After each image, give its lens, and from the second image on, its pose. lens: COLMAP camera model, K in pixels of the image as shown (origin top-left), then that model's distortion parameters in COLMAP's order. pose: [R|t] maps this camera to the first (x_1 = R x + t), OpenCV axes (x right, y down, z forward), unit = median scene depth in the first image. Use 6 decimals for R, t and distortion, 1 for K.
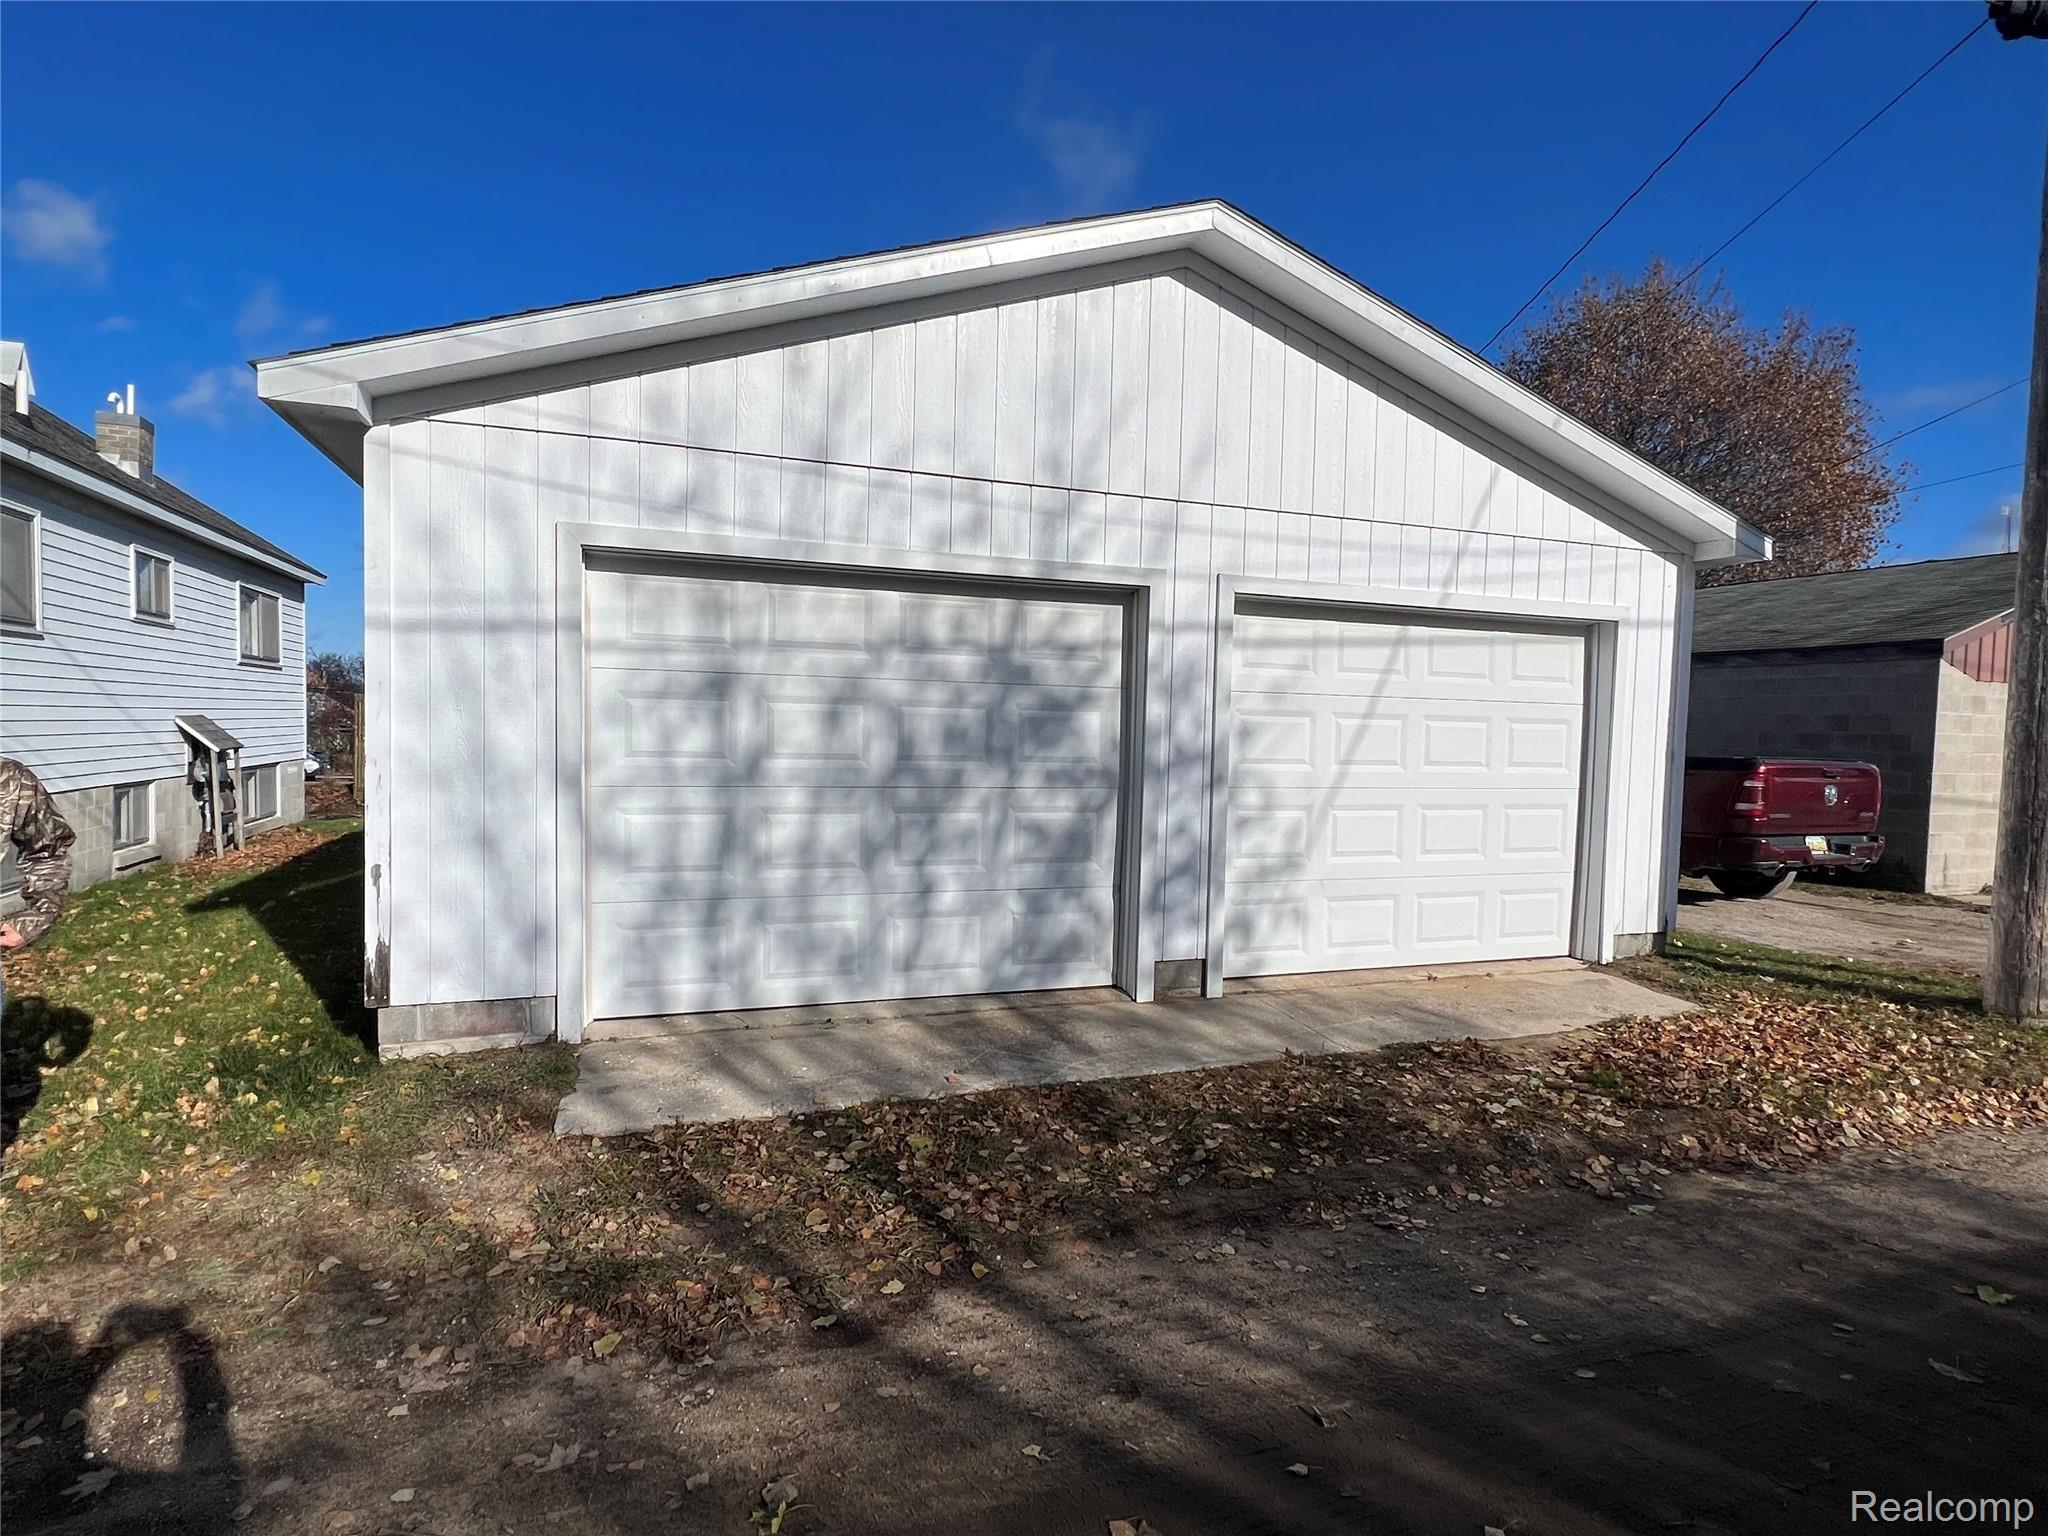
lens RADIAL K [[1087.8, 0, 1022.2], [0, 1087.8, 779.6], [0, 0, 1]] dist [-0.000968, -0.000341]
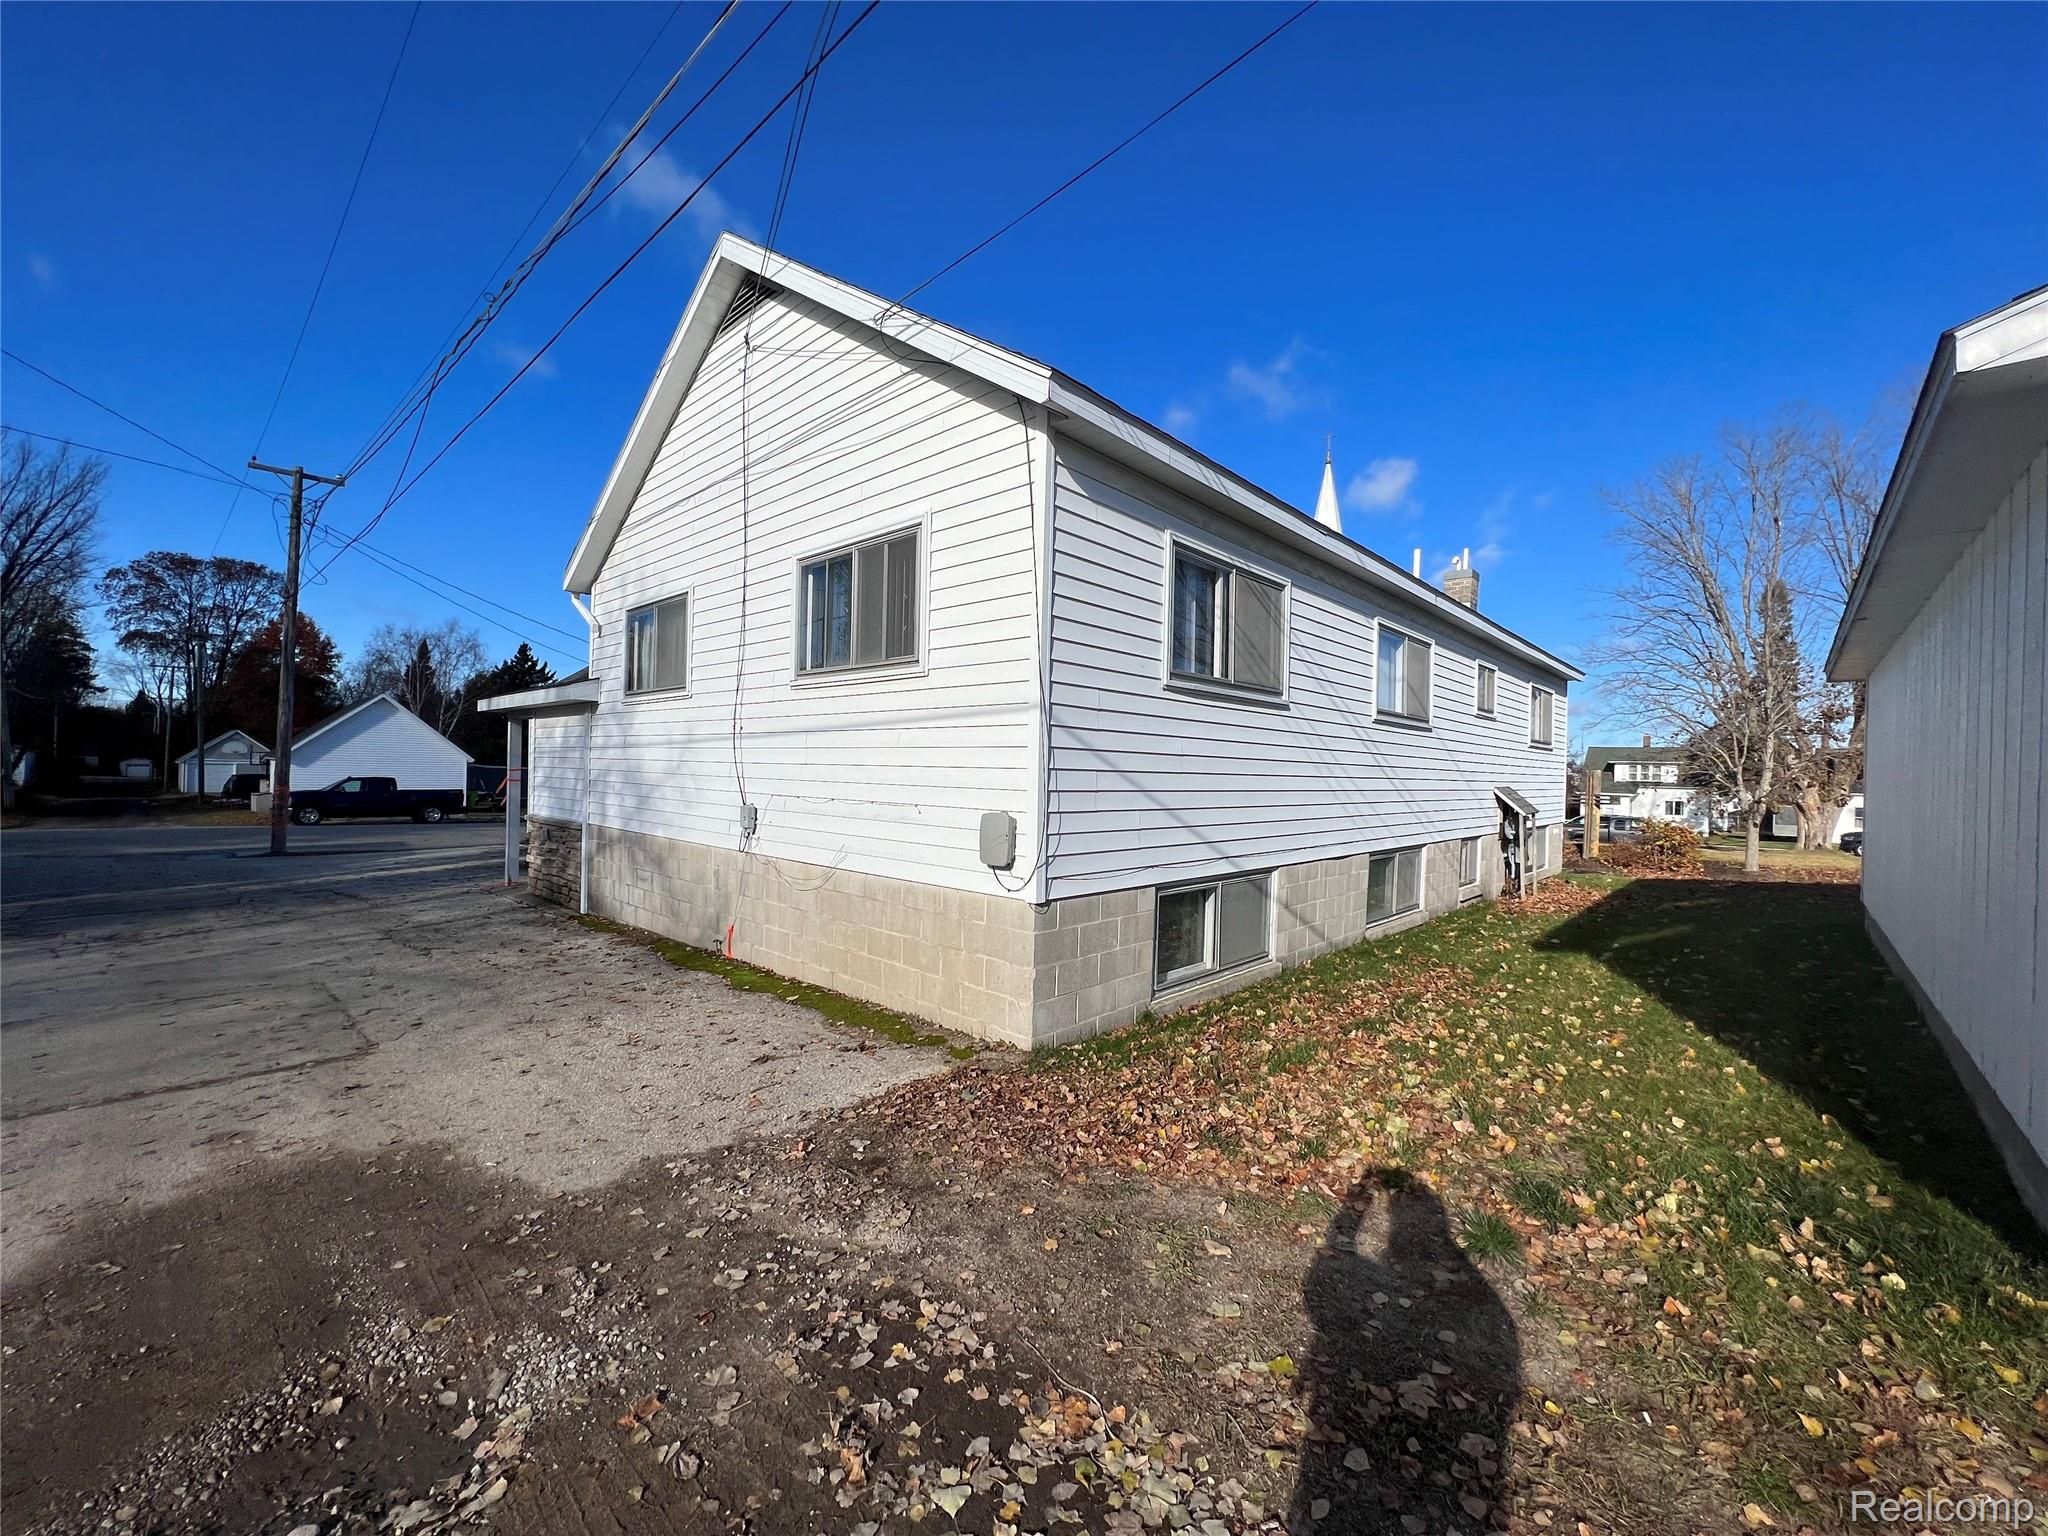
lens RADIAL K [[816.8, 0, 1025.1], [0, 816.8, 768.9], [0, 0, 1]] dist [-0.002430, -0.000029]
pose [[0.453259, -0.016248, -0.891231, -0.158444], [-0.055293, 0.997396, -0.046304, -0.003856], [0.889662, 0.070266, 0.451181, 0.052543]]
